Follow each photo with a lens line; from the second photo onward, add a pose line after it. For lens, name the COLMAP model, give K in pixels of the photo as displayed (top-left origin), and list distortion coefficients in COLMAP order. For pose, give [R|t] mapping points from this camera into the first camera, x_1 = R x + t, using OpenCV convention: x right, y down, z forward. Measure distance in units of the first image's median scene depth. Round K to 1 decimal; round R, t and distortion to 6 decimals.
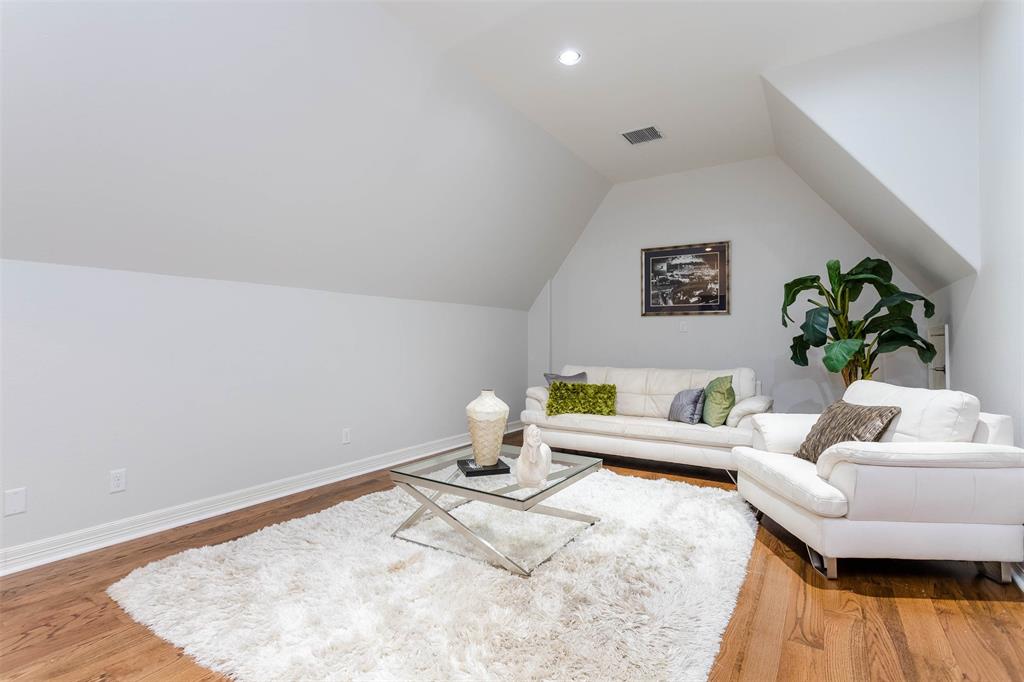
lens RADIAL K [[493.3, 0, 513.1], [0, 493.3, 338.9], [0, 0, 1]] dist [0.000292, 0.000794]
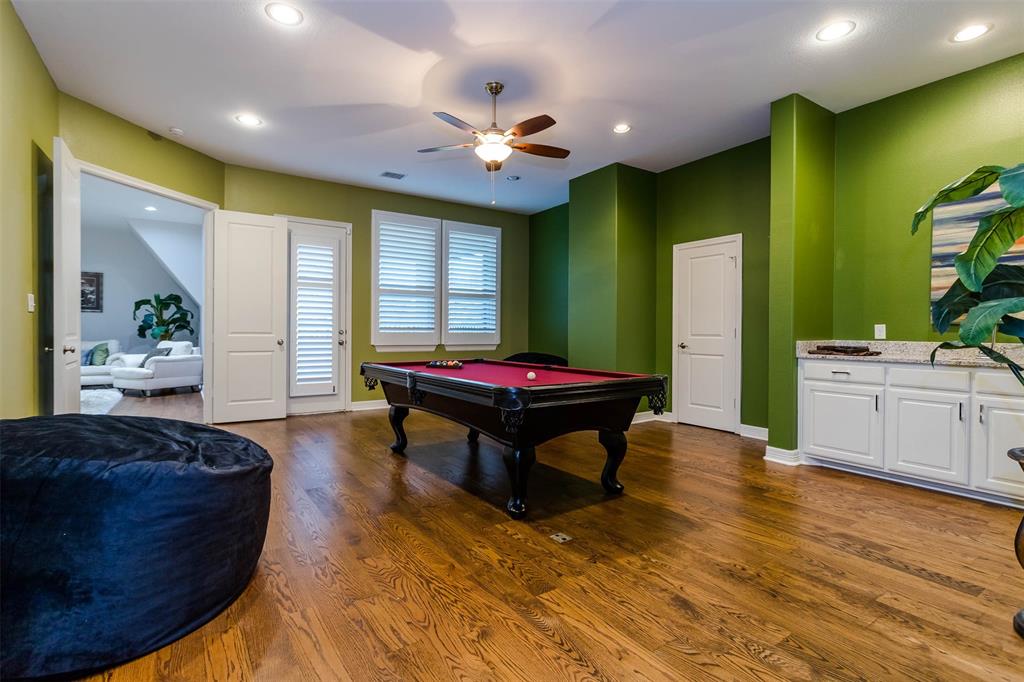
lens RADIAL K [[493.3, 0, 513.7], [0, 493.3, 334.9], [0, 0, 1]] dist [0.000292, 0.000794]
pose [[0.404723, -0.003227, 0.914434, -0.856555], [-0.013795, 0.999858, 0.009634, -0.005288], [-0.914335, -0.016513, 0.404621, -1.581572]]
